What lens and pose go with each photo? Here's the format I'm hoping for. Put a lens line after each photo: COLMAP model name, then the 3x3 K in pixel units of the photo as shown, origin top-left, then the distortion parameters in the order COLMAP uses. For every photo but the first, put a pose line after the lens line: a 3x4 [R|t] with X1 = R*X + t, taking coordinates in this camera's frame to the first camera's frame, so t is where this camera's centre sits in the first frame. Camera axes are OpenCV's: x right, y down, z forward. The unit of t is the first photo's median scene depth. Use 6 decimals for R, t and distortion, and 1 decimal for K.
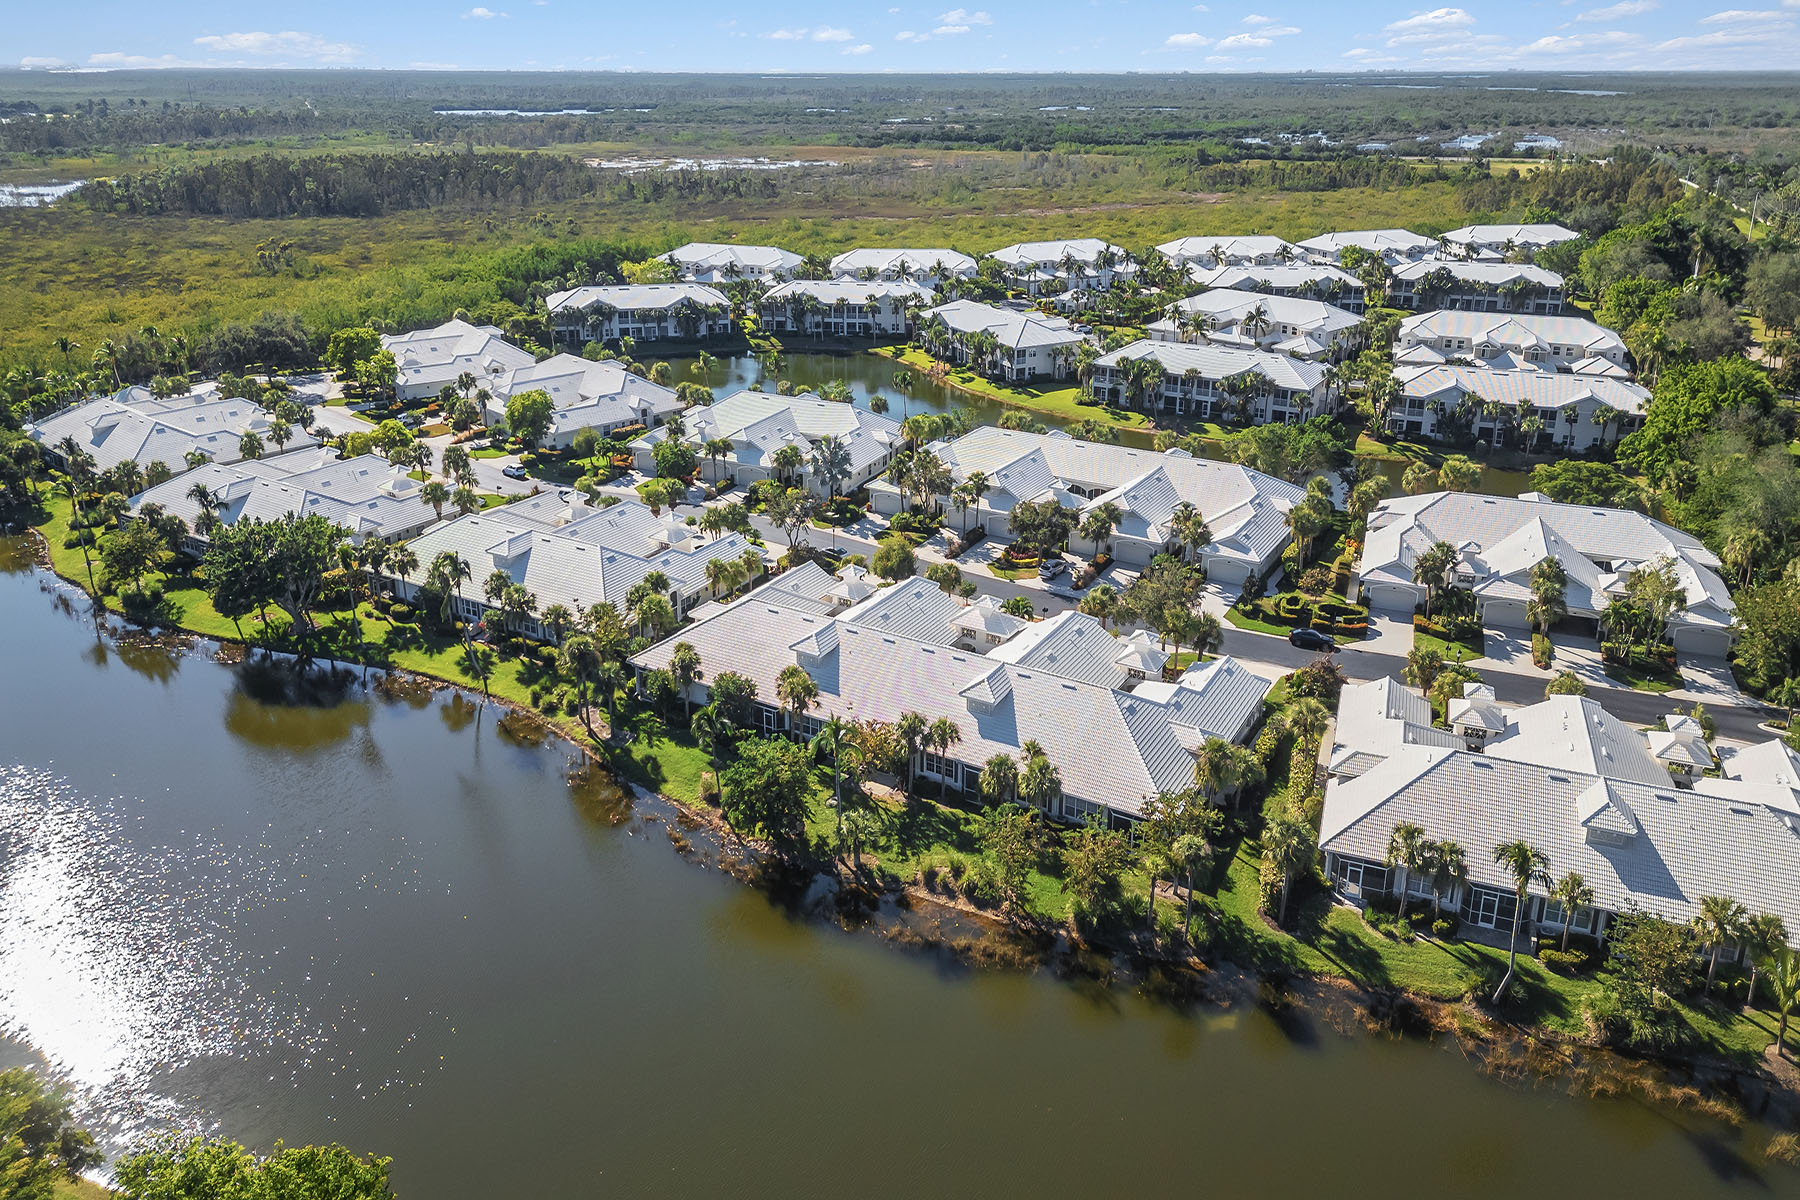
lens RADIAL K [[1279.2, 0, 890.0], [0, 1279.2, 610.1], [0, 0, 1]] dist [0.068650, -0.064524]
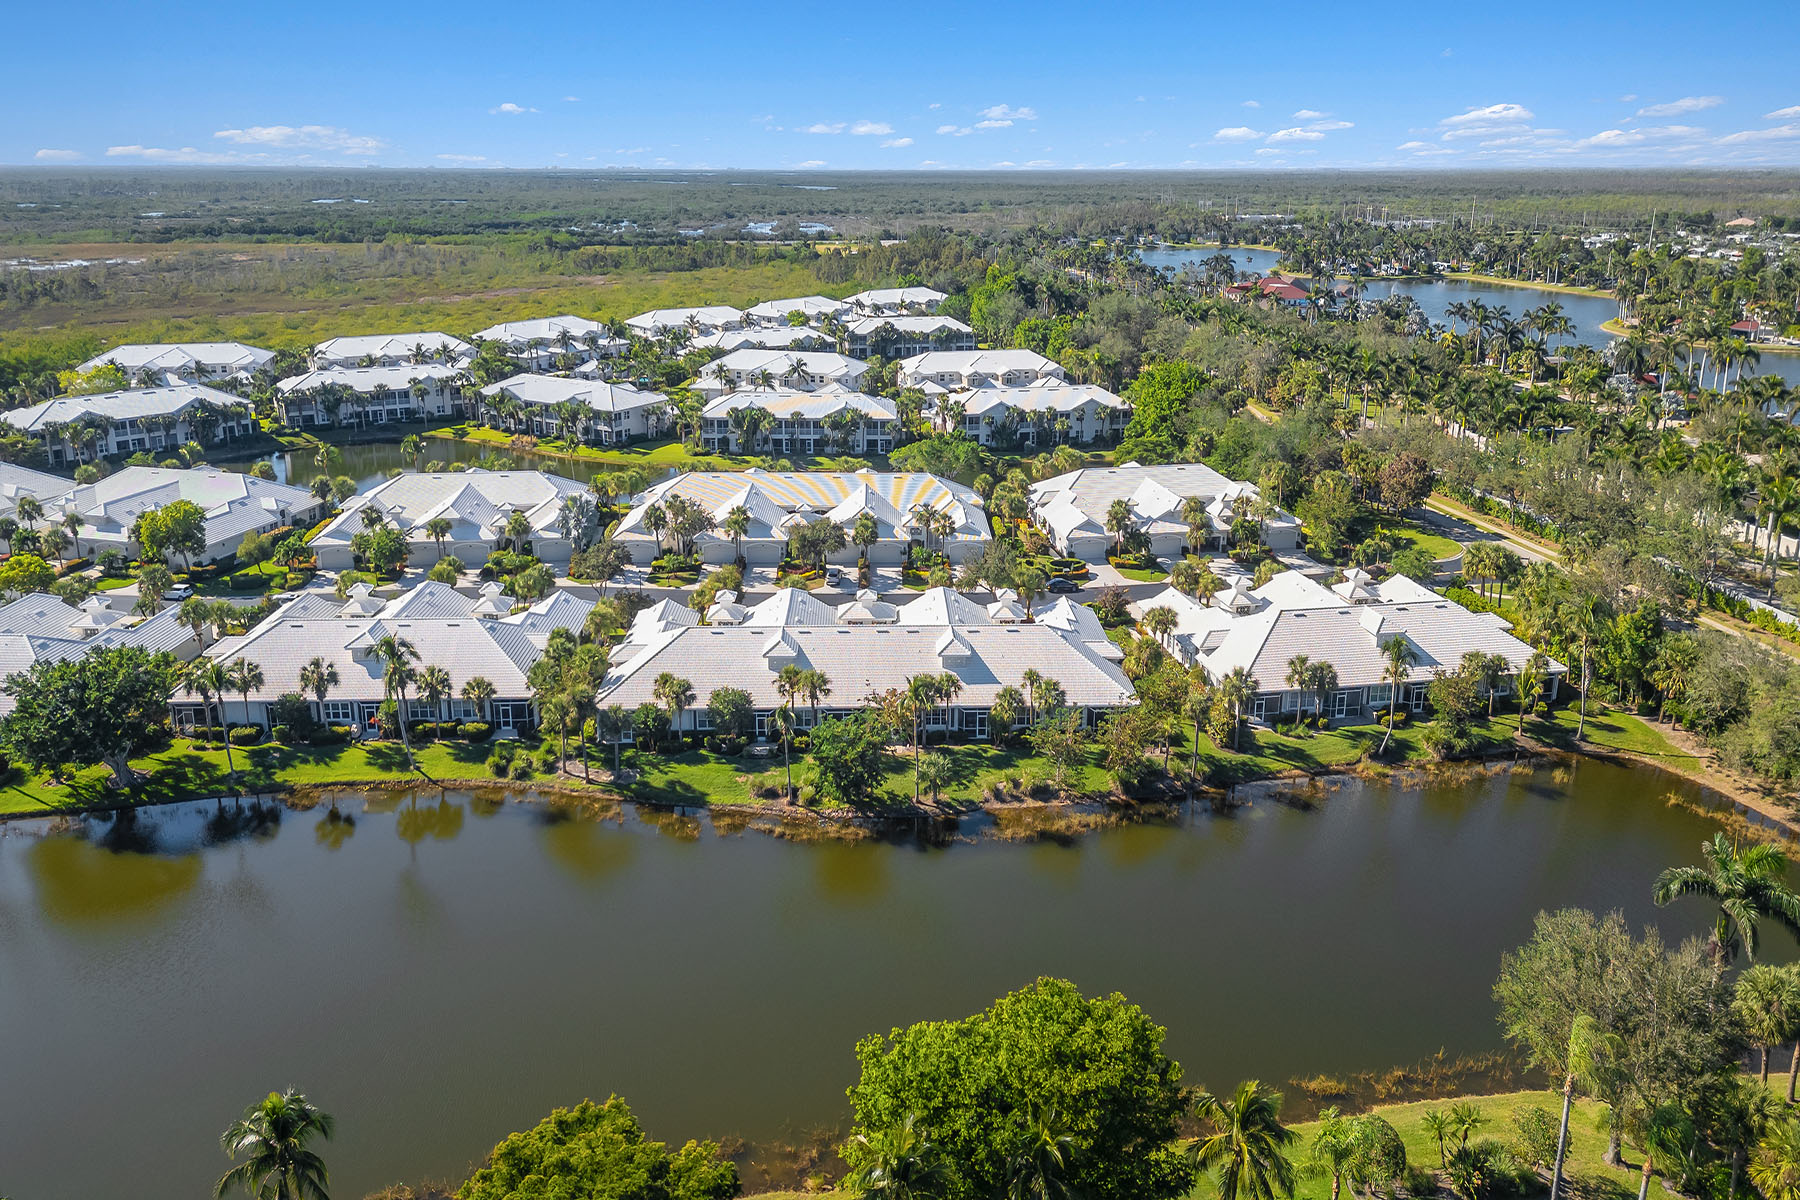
lens RADIAL K [[1279.2, 0, 887.7], [0, 1279.2, 605.1], [0, 0, 1]] dist [0.068650, -0.064524]
pose [[0.839929, -0.174573, 0.513852, -0.312212], [0.209178, 0.977829, -0.009716, 0.010764], [-0.500763, 0.115648, 0.857824, -0.009967]]
